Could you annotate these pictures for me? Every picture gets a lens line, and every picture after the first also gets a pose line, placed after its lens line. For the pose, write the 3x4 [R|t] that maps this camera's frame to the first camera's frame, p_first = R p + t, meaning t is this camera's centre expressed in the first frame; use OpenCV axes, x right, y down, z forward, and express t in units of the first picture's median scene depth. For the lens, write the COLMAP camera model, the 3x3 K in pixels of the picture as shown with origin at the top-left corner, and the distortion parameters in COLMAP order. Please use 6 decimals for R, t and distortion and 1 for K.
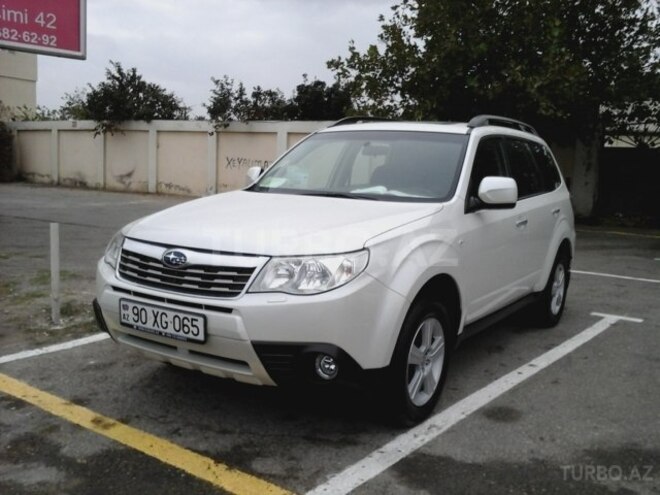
lens RADIAL K [[611.4, 0, 330.4], [0, 611.4, 264.0], [0, 0, 1]] dist [0.011604, 0.005314]
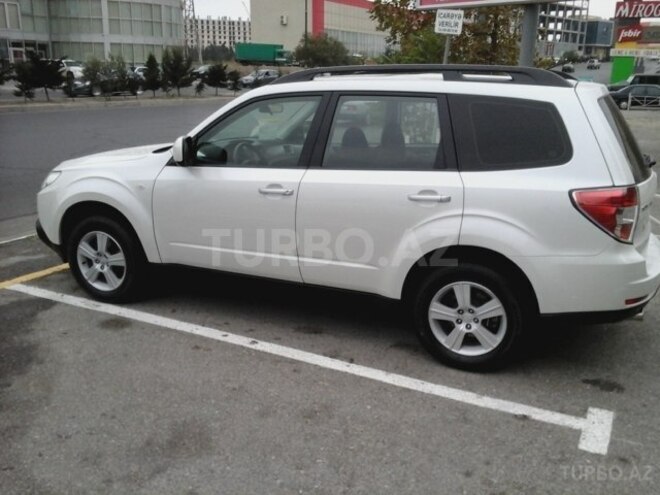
lens RADIAL K [[610.3, 0, 347.4], [0, 610.3, 247.4], [0, 0, 1]] dist [0.014796, 0.003163]
pose [[0.178332, 0.223452, -0.958262, 1.901949], [-0.128352, 0.970835, 0.202498, -0.289582], [0.975563, 0.086883, 0.201811, 1.451268]]
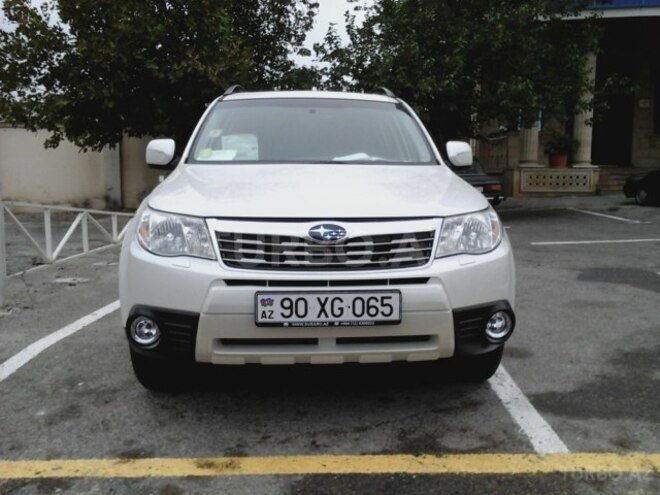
lens RADIAL K [[610.3, 0, 347.4], [0, 610.3, 247.4], [0, 0, 1]] dist [0.014796, 0.003163]
pose [[0.816334, -0.106465, 0.567683, -0.697376], [0.117682, 0.992906, 0.016984, -0.000100], [-0.565464, 0.052941, 0.823072, 0.299720]]
